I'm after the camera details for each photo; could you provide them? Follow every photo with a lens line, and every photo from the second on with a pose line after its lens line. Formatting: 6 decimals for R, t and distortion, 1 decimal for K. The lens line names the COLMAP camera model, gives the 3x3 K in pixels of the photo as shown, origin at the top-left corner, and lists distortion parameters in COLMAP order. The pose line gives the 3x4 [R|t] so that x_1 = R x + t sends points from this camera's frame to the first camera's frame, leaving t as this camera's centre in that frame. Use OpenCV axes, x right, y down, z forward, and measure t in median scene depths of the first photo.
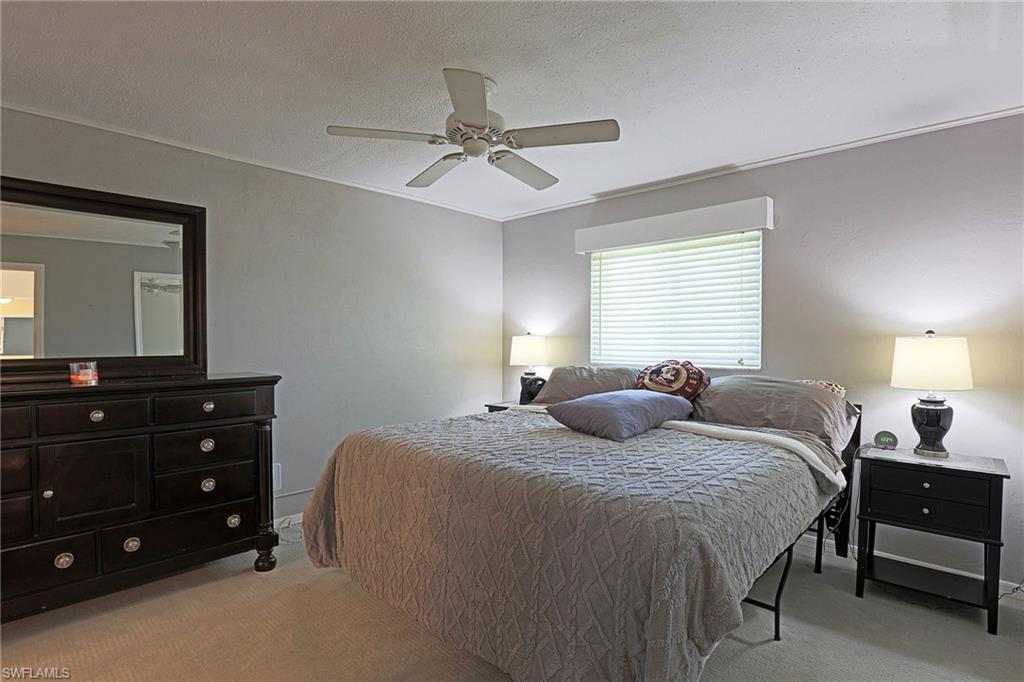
lens RADIAL K [[507.4, 0, 505.1], [0, 507.4, 335.6], [0, 0, 1]] dist [-0.027177, -0.000125]
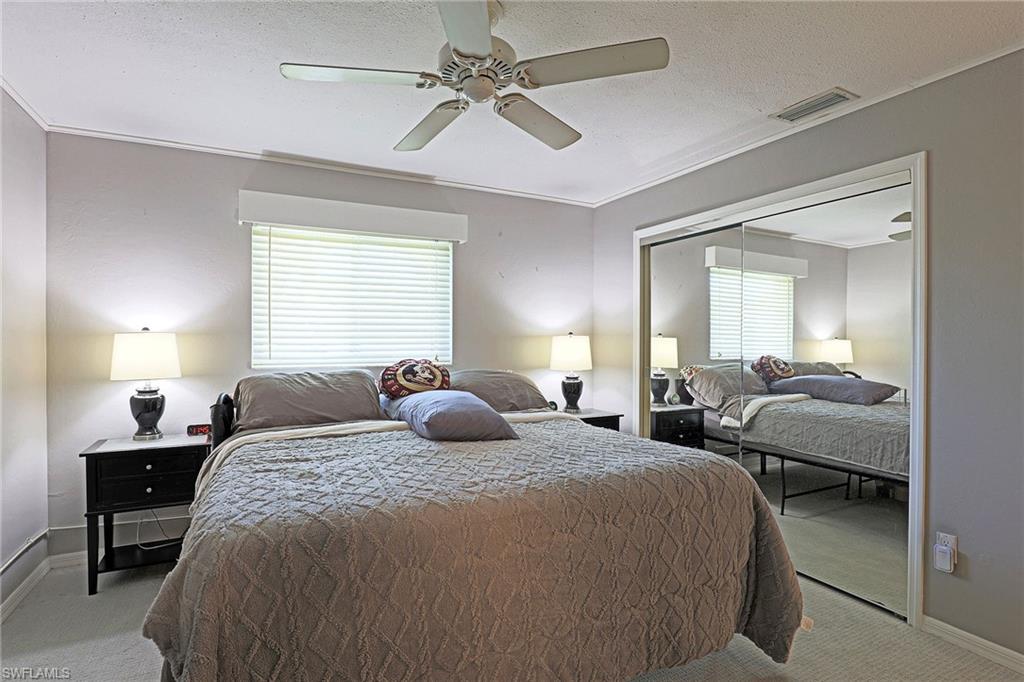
lens RADIAL K [[507.4, 0, 505.8], [0, 507.4, 344.8], [0, 0, 1]] dist [-0.027177, -0.000125]
pose [[0.338788, -0.014615, 0.940749, -0.525199], [-0.008881, 0.999785, 0.018731, -0.000085], [-0.940821, -0.014700, 0.338586, 0.482977]]
